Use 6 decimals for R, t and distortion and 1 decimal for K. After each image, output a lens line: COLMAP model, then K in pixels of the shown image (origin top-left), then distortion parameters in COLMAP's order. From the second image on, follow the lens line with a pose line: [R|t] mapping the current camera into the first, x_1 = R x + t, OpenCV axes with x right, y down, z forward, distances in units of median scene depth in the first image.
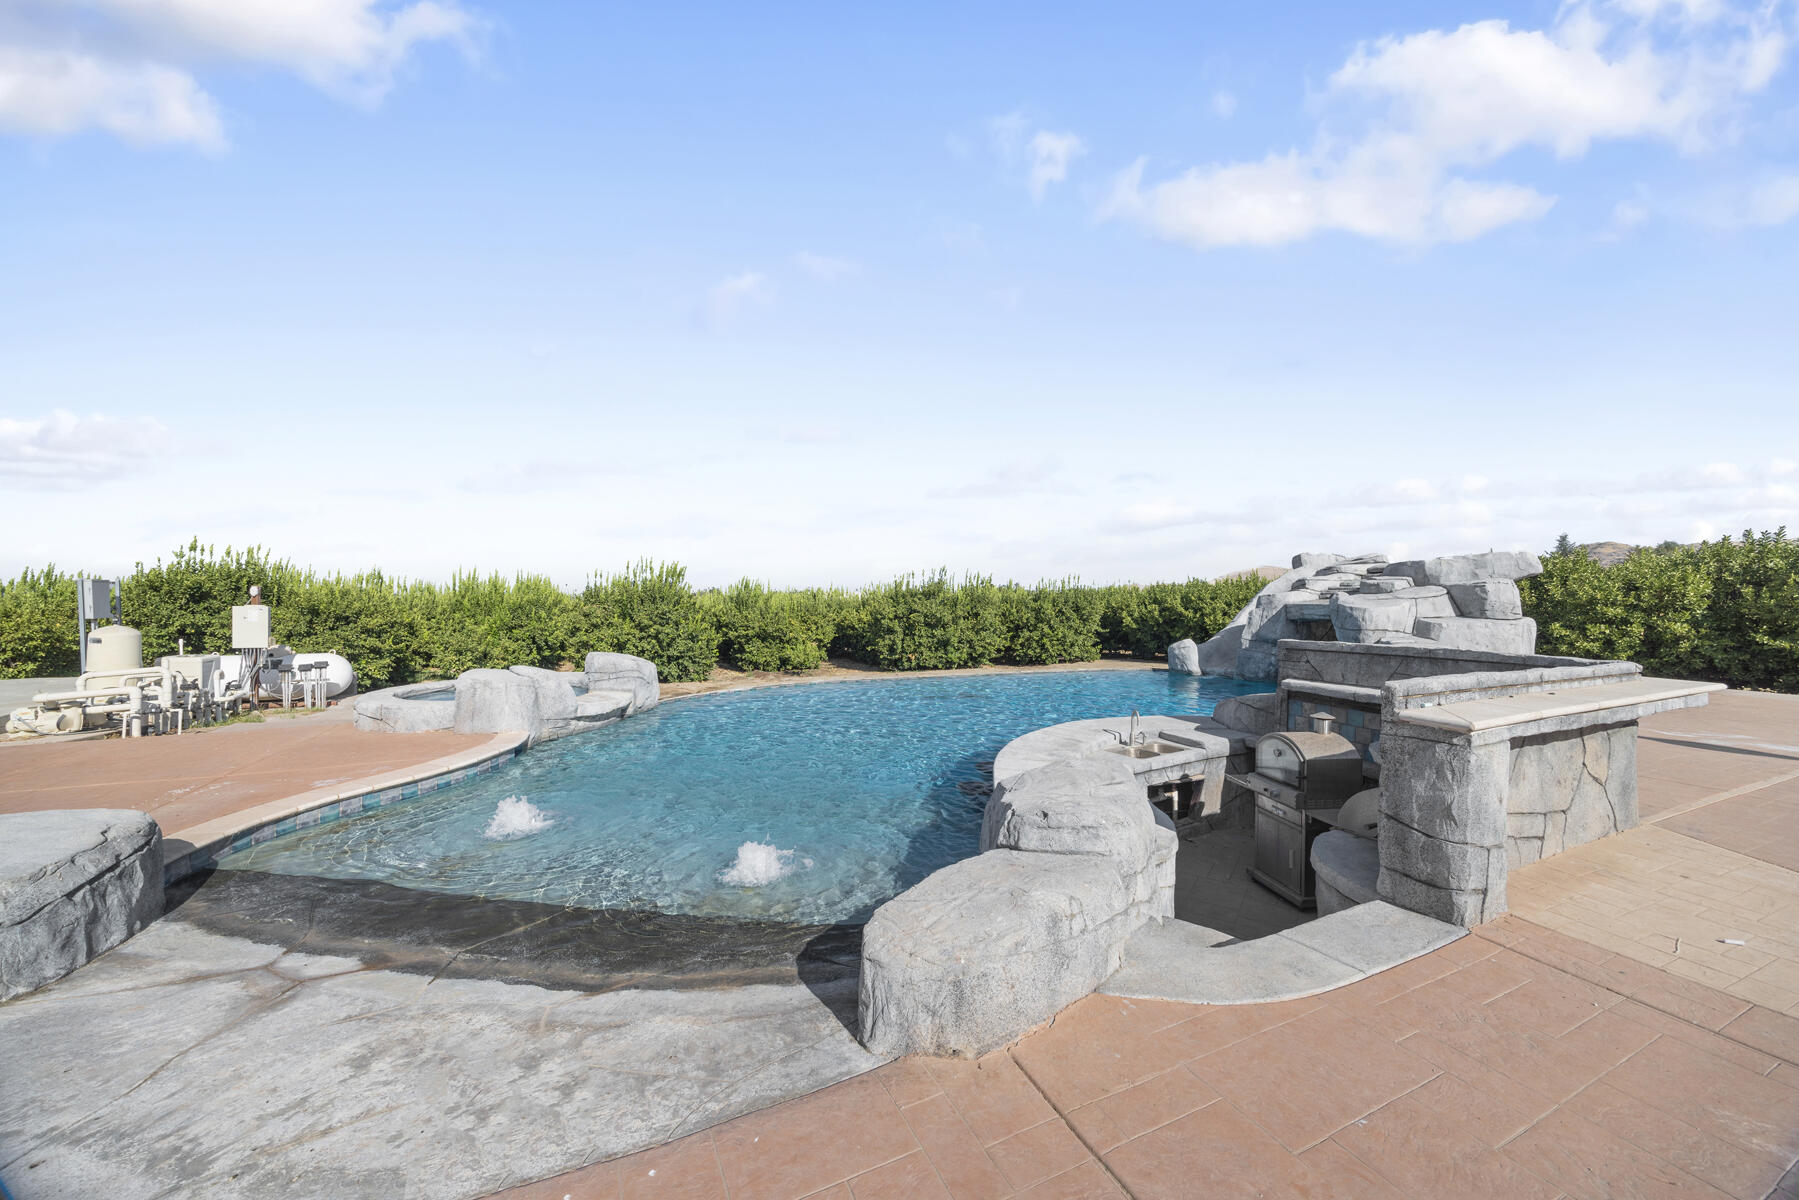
lens RADIAL K [[681.6, 0, 913.5], [0, 681.6, 600.1], [0, 0, 1]] dist [-0.003903, 0.000602]
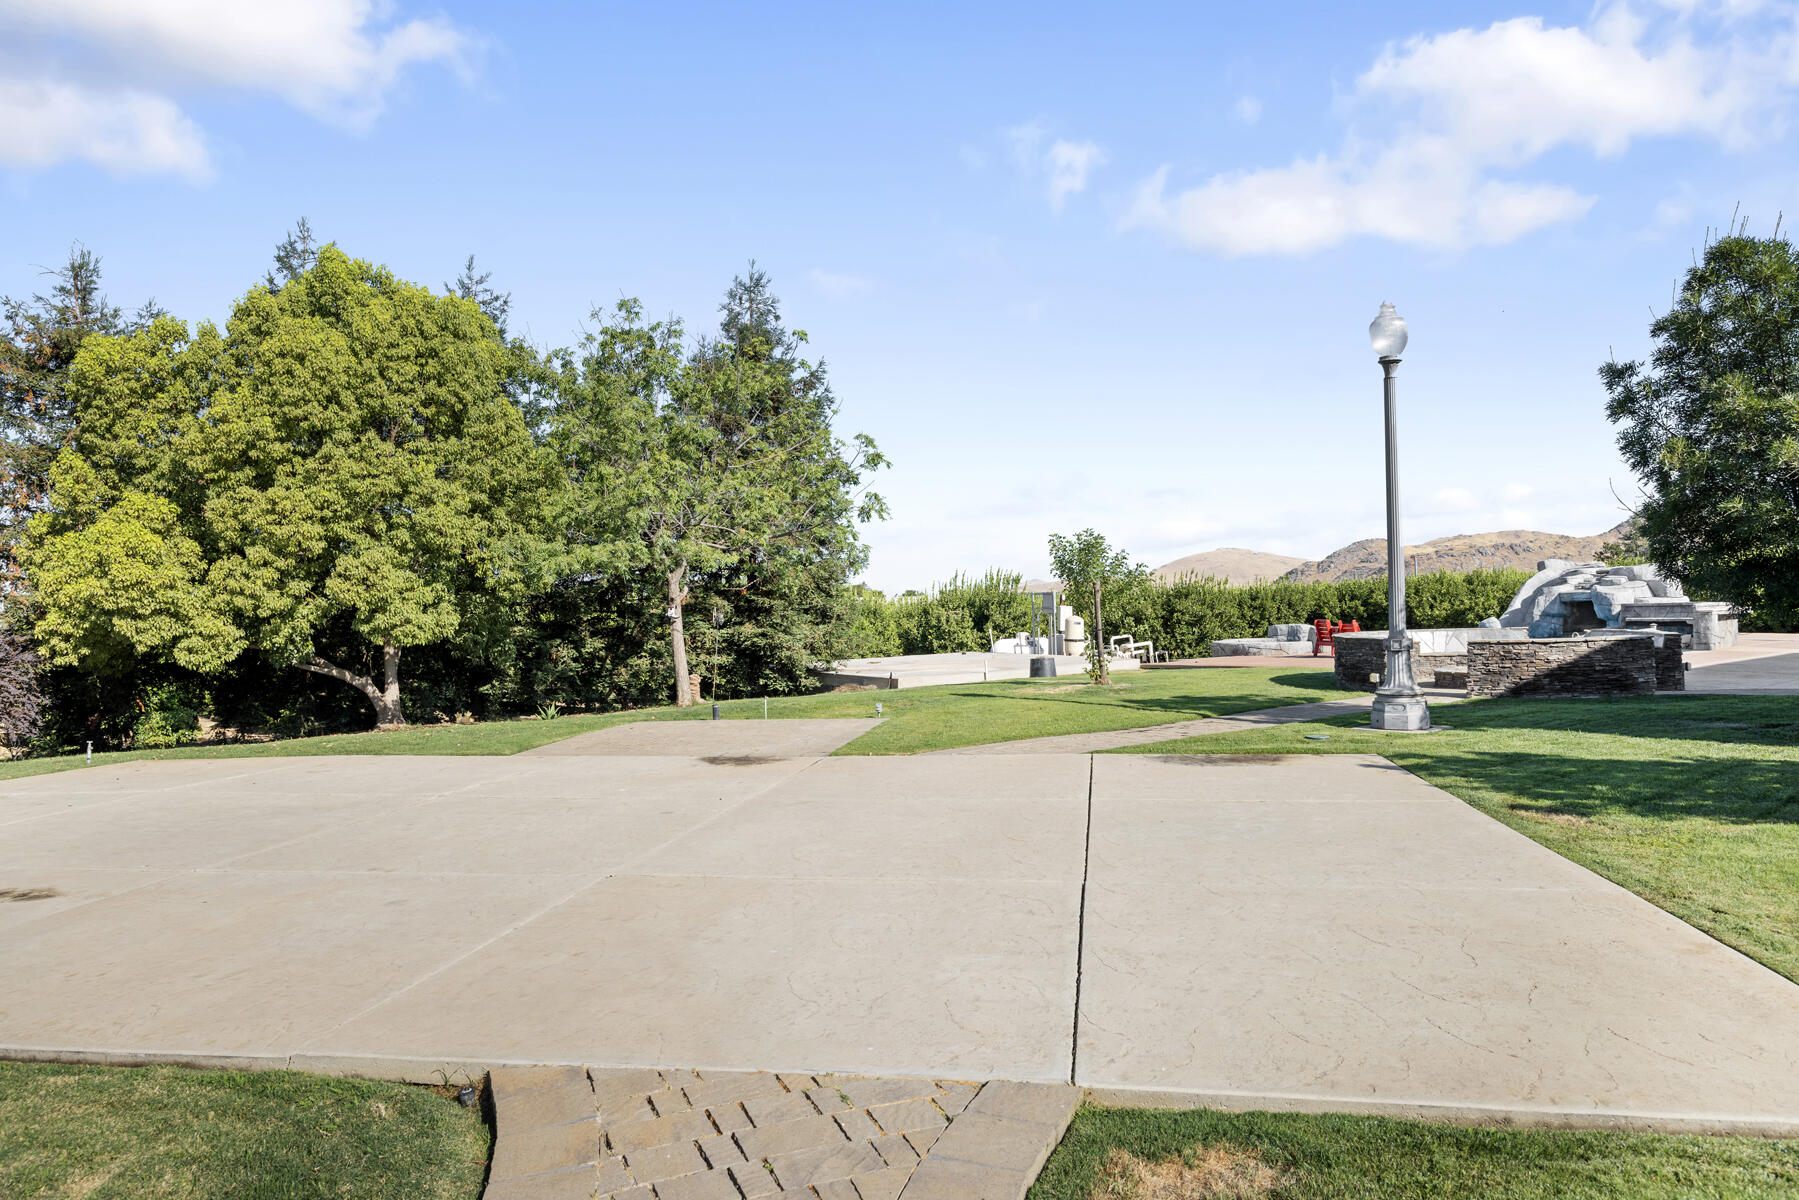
lens RADIAL K [[1183.5, 0, 942.1], [0, 1183.5, 578.4], [0, 0, 1]] dist [0.008481, 0.002340]
pose [[0.970448, -0.017470, 0.240677, -1.466405], [0.024264, 0.999385, -0.025296, 0.006363], [-0.240087, 0.030388, 0.970276, -1.328246]]
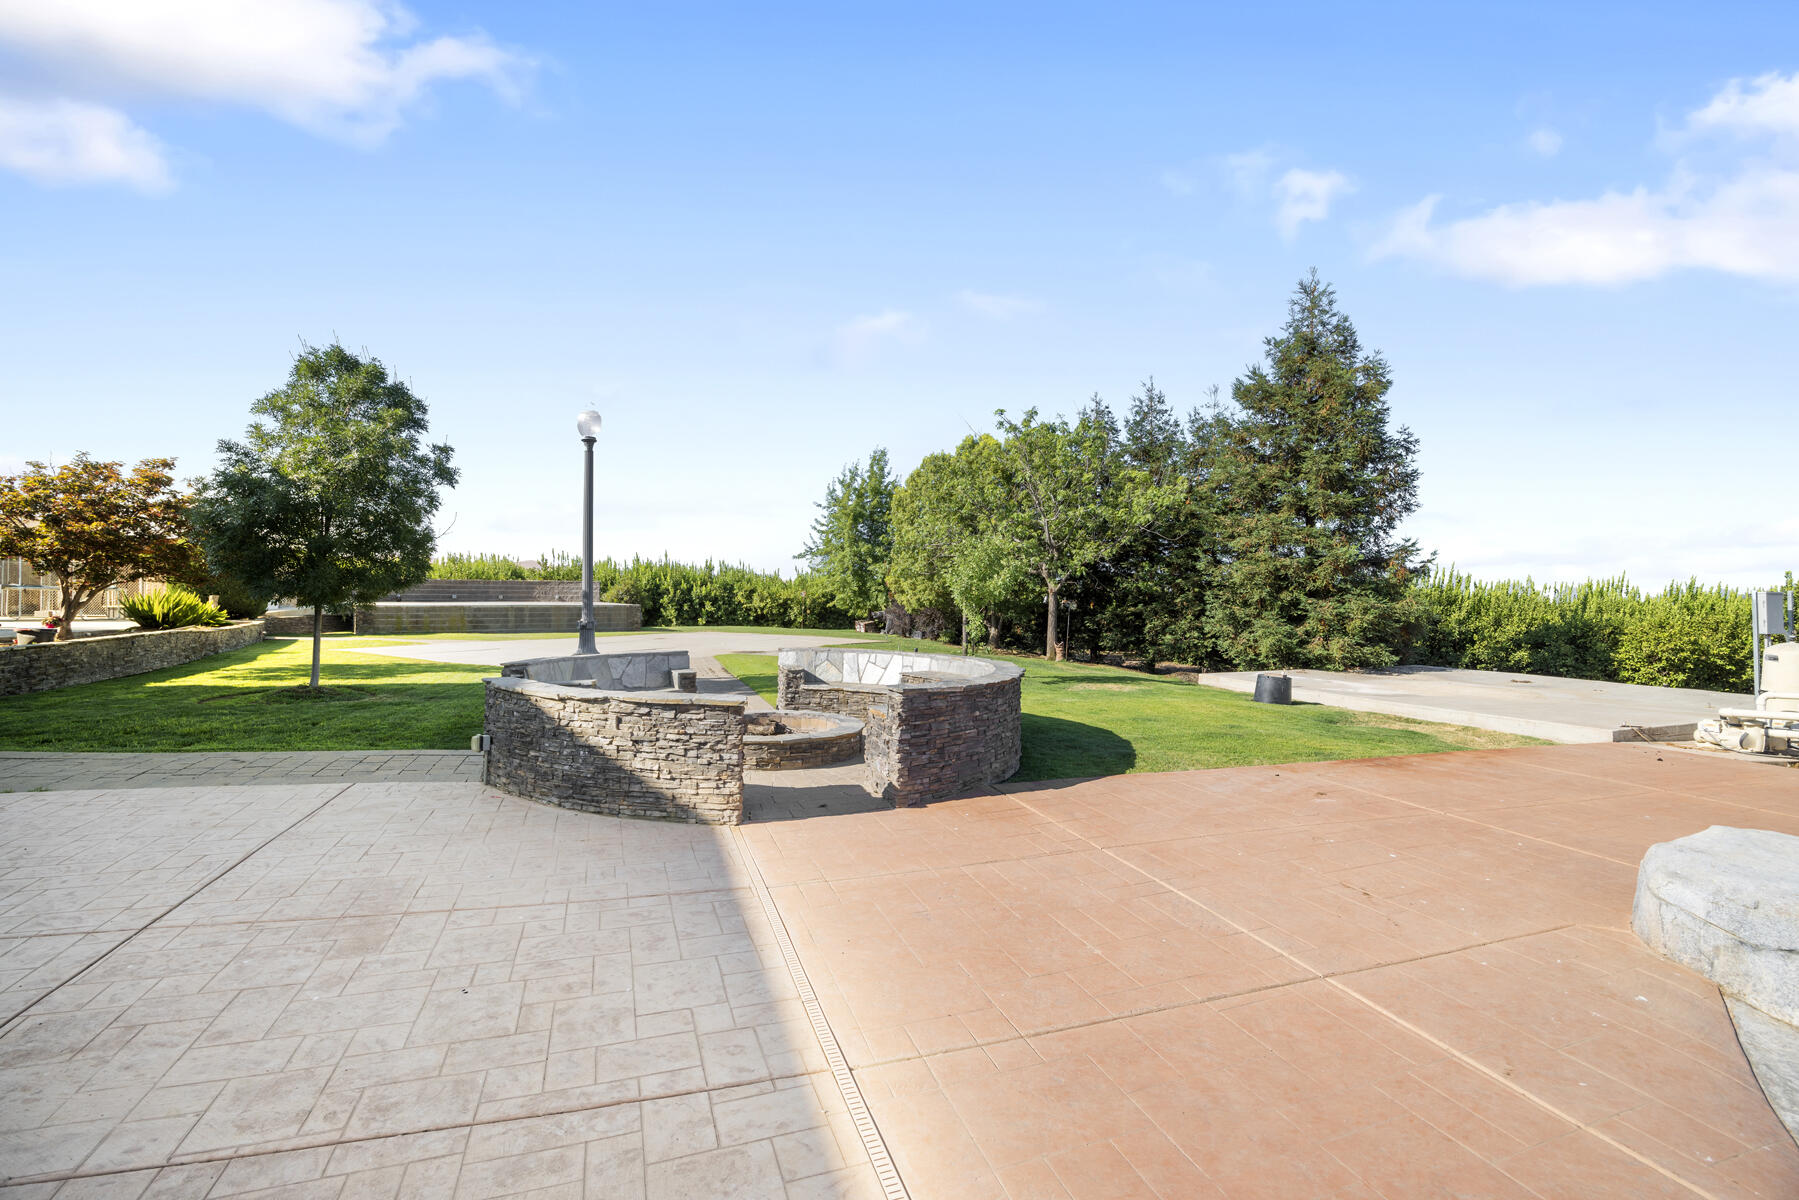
lens RADIAL K [[773.1, 0, 910.0], [0, 773.1, 598.9], [0, 0, 1]] dist [-0.011966, -0.000301]
pose [[-0.114626, 0.001594, -0.993407, -0.025969], [-0.021157, 0.999768, 0.004045, 0.000098], [0.993183, 0.021481, -0.114565, -0.030813]]
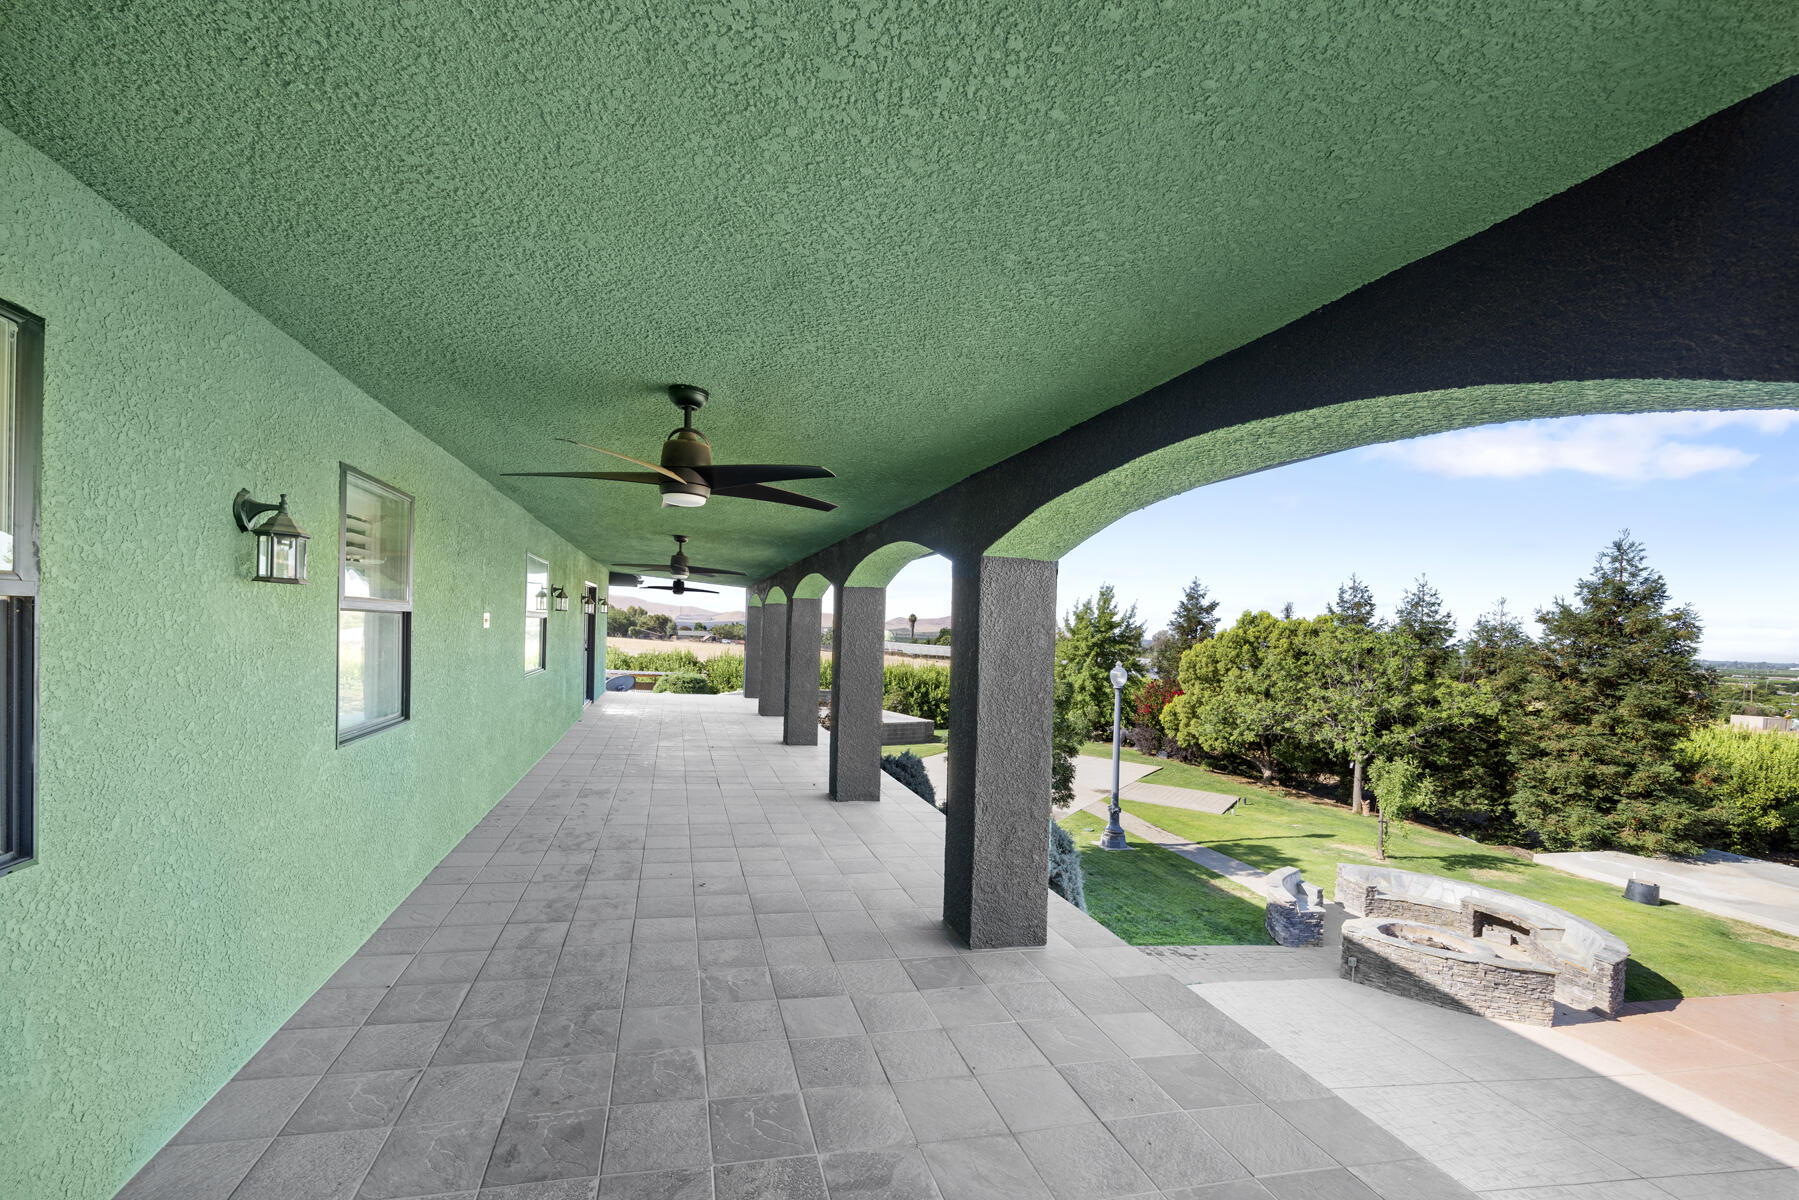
lens RADIAL K [[749.2, 0, 843.3], [0, 749.2, 650.3], [0, 0, 1]] dist [0.003244, -0.000127]
pose [[-0.247206, 0.017905, -0.968798, 0.538877], [-0.045680, 0.998502, 0.030110, -0.265287], [0.967886, 0.051698, -0.246017, -0.679450]]
